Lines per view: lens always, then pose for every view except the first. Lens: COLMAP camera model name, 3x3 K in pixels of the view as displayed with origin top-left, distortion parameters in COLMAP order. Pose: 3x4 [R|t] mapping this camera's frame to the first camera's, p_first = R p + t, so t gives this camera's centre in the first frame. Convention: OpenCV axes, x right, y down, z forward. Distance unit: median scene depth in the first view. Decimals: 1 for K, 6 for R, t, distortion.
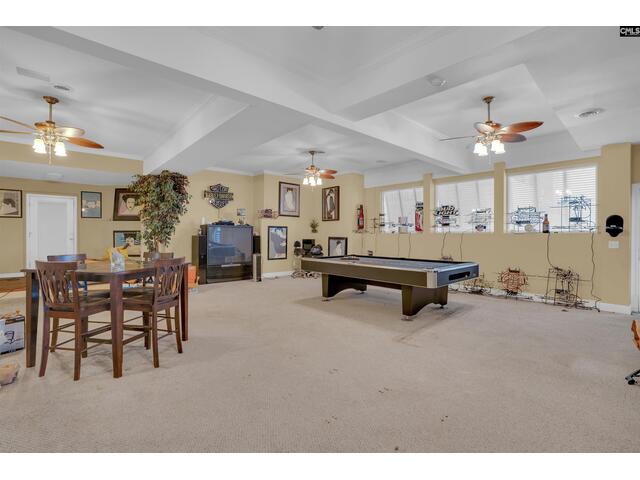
lens RADIAL K [[306.4, 0, 320.0], [0, 306.4, 240.0], [0, 0, 1]] dist [-0.002190, -0.000263]
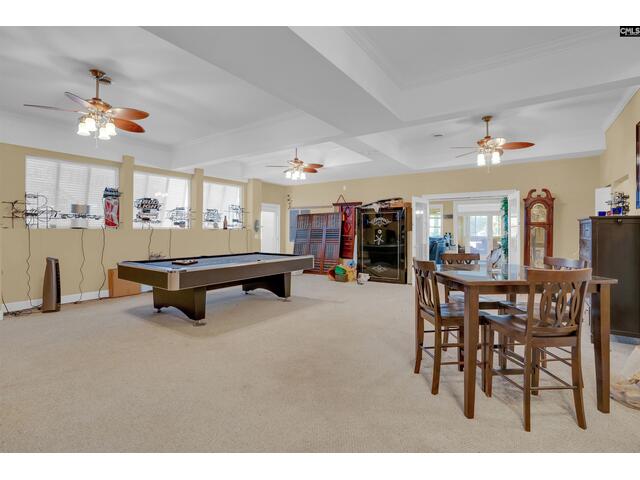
lens RADIAL K [[306.4, 0, 320.0], [0, 306.4, 240.0], [0, 0, 1]] dist [-0.002190, -0.000263]
pose [[-0.182899, -0.029011, 0.982704, -0.576788], [0.017029, 0.999321, 0.032671, -0.011088], [-0.982984, 0.022710, -0.182281, 0.683322]]
